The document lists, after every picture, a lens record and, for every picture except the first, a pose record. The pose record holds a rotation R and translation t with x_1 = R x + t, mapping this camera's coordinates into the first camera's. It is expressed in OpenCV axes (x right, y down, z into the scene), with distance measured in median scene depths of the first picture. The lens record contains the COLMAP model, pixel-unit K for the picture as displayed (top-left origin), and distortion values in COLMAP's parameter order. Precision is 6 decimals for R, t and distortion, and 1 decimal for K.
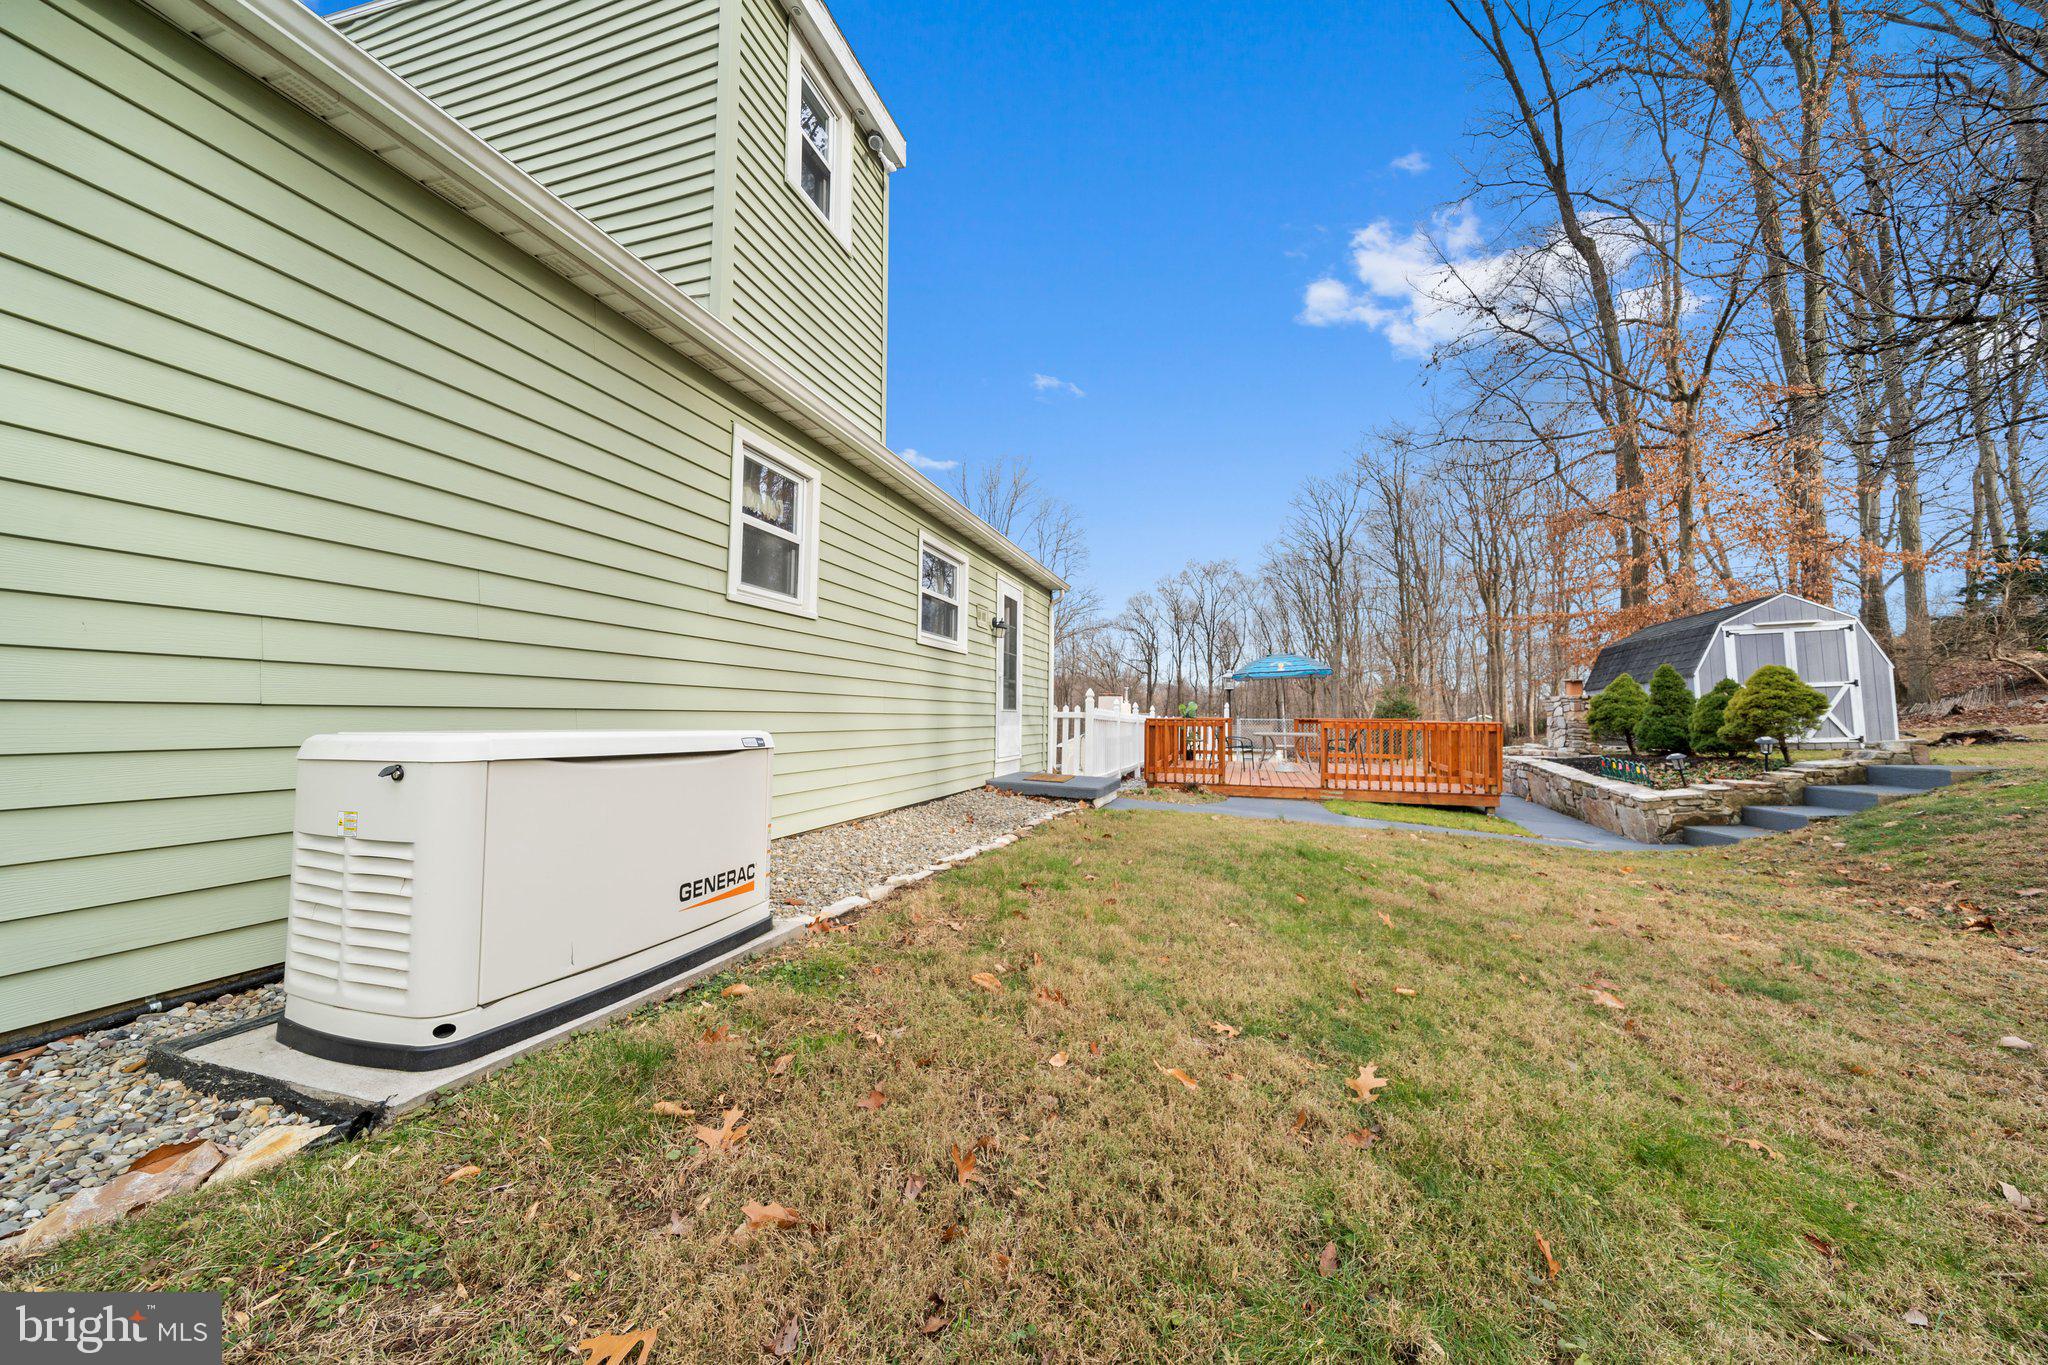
lens RADIAL K [[701.9, 0, 1031.3], [0, 701.9, 693.9], [0, 0, 1]] dist [-0.009500, 0.000794]
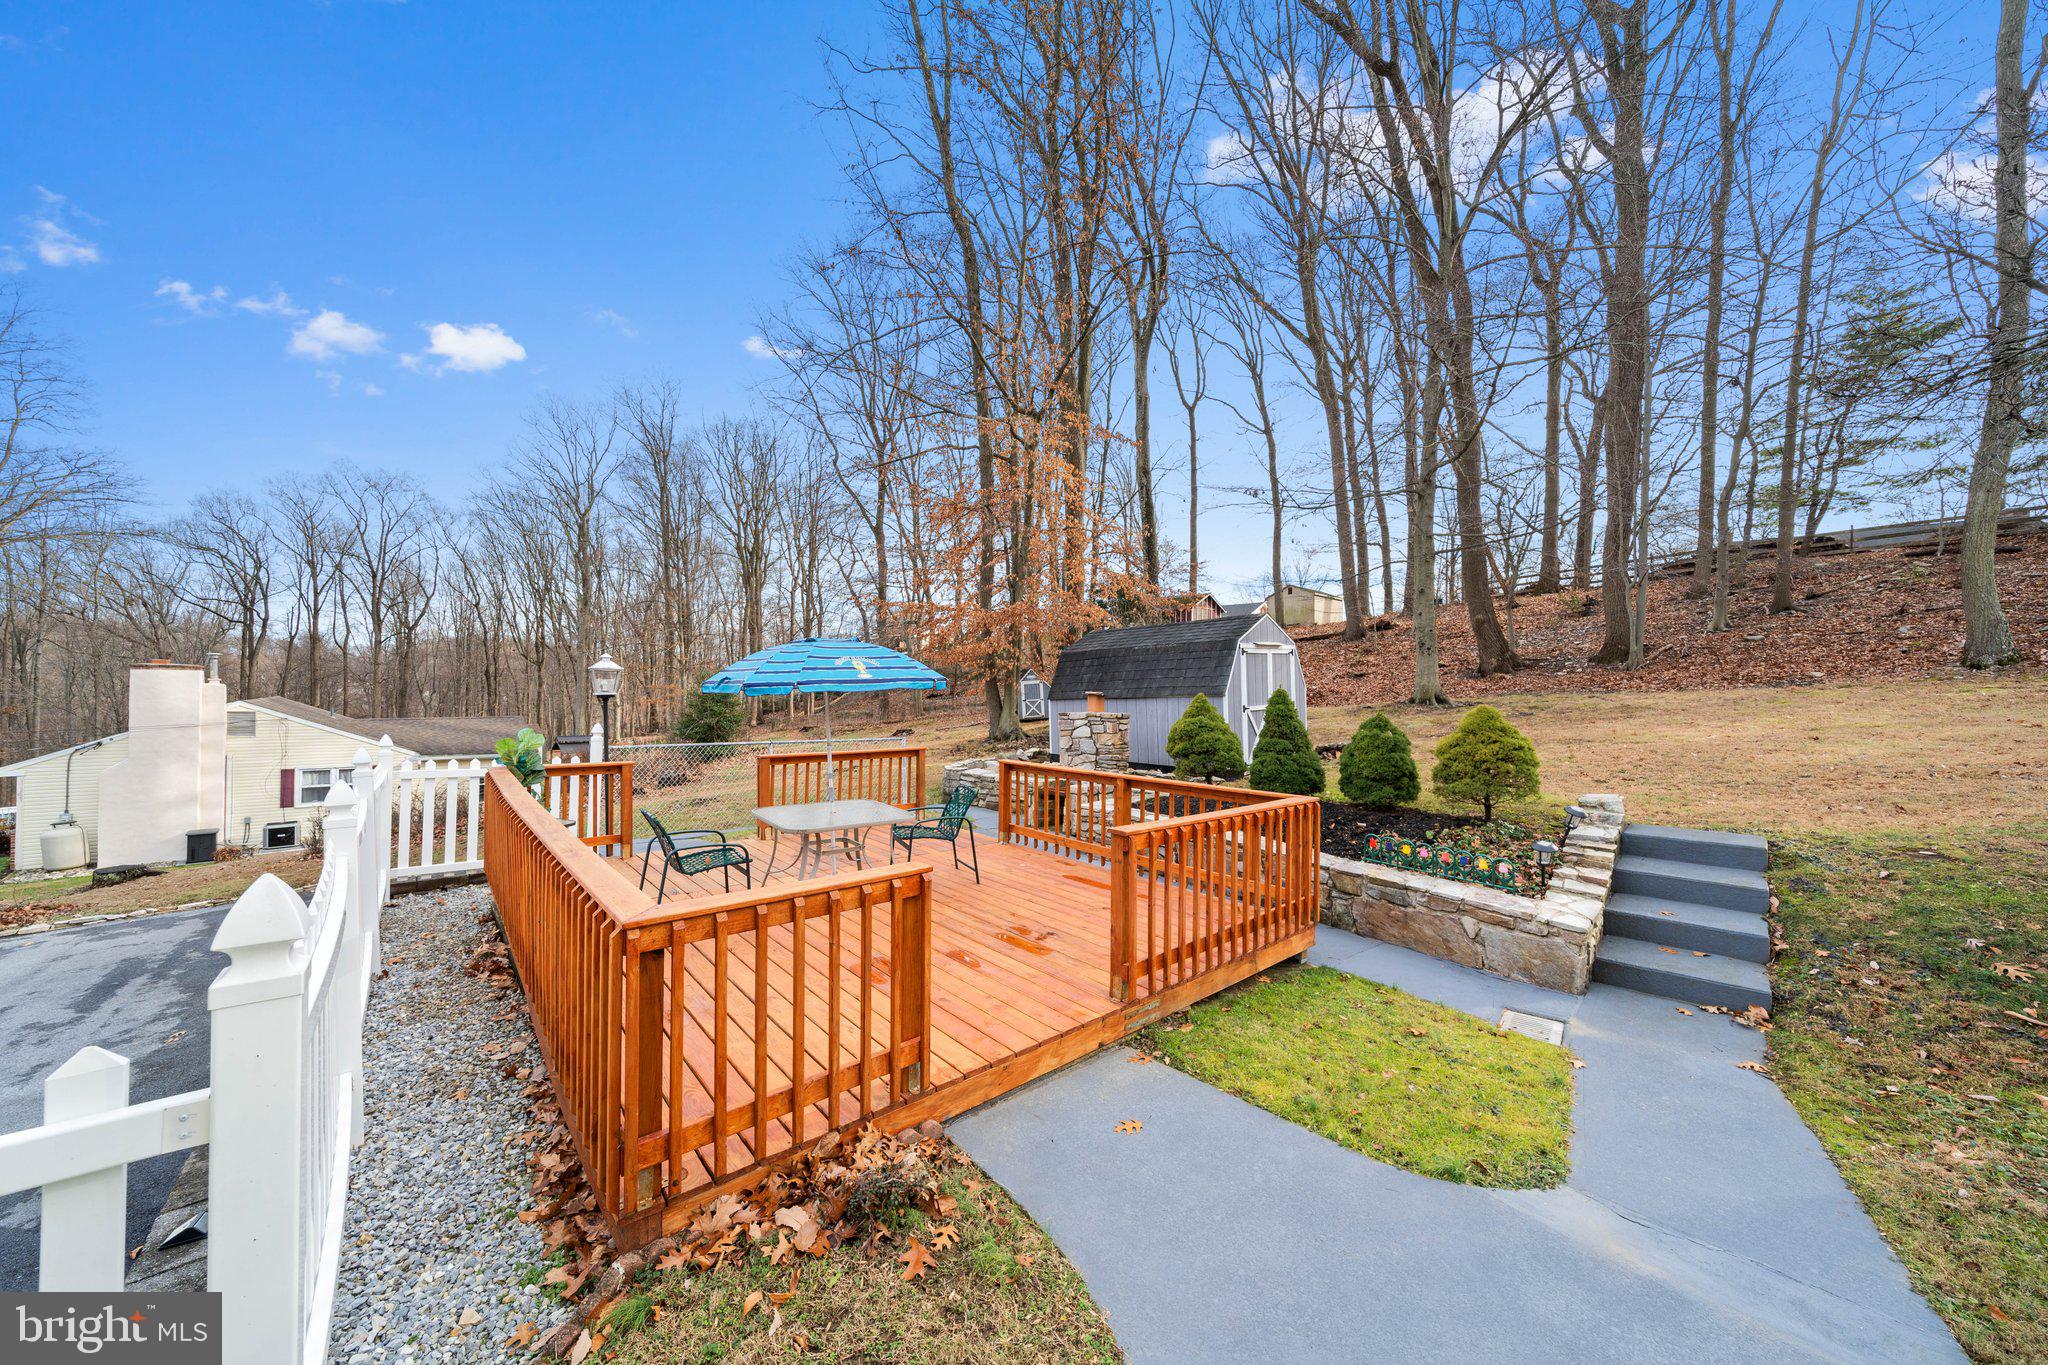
lens RADIAL K [[701.9, 0, 1031.8], [0, 701.9, 692.3], [0, 0, 1]] dist [-0.009500, 0.000794]
pose [[0.523252, -0.002878, 0.852173, 0.006161], [-0.032131, 0.999217, 0.023104, -0.005852], [-0.851572, -0.039470, 0.522749, 0.099679]]
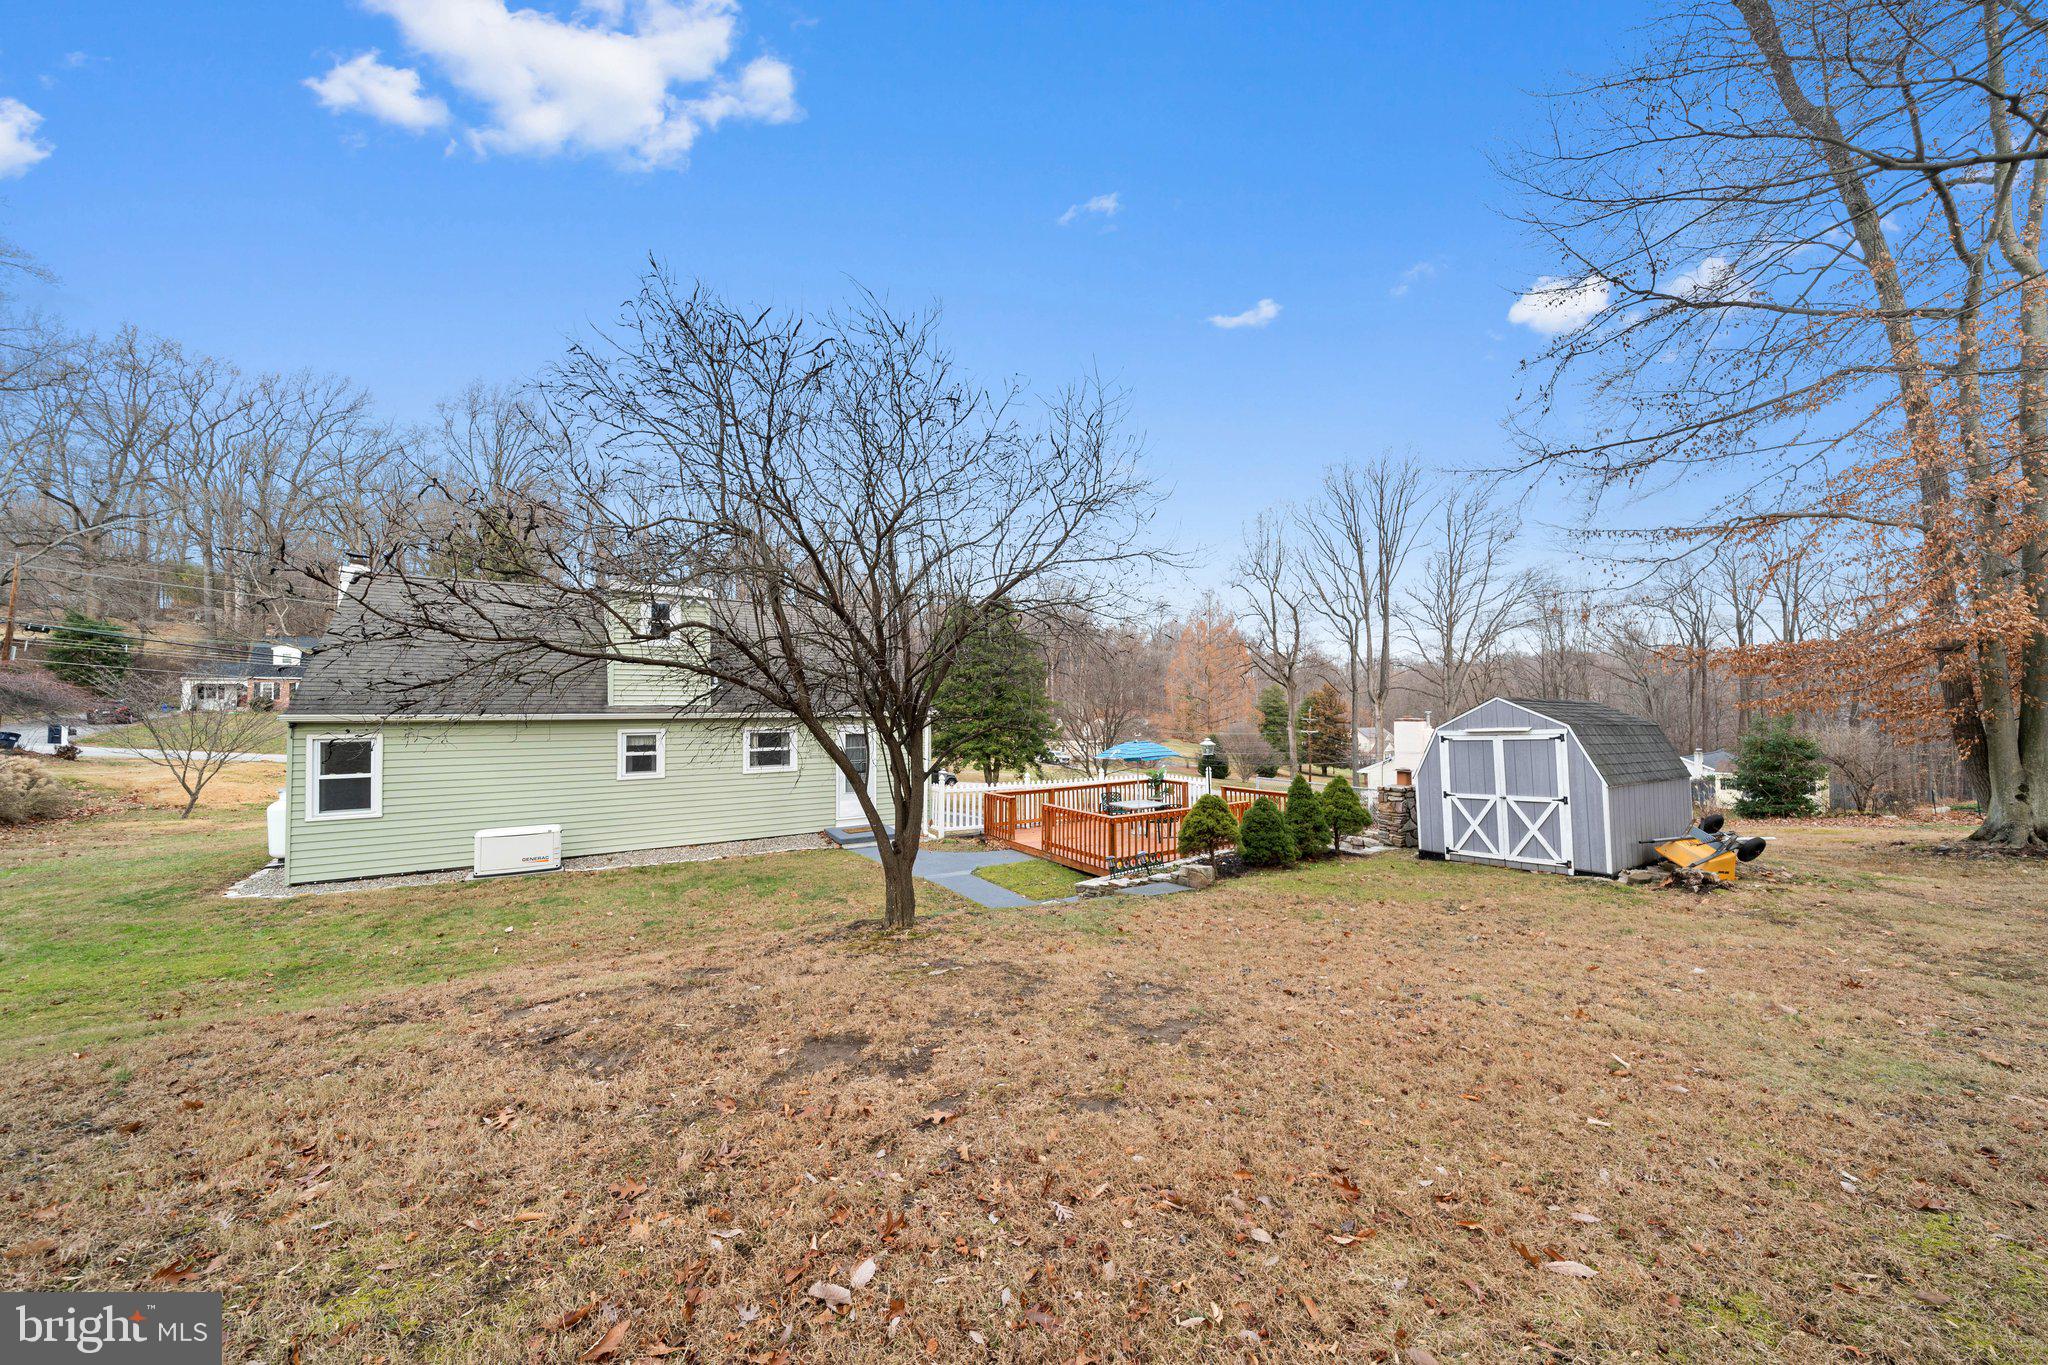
lens RADIAL K [[701.9, 0, 1027.4], [0, 701.9, 693.6], [0, 0, 1]] dist [-0.009500, 0.000794]
pose [[0.760506, -0.033292, -0.648476, 0.160066], [0.036444, 0.999299, -0.008562, -0.021844], [0.648307, -0.017122, 0.761187, -0.016831]]
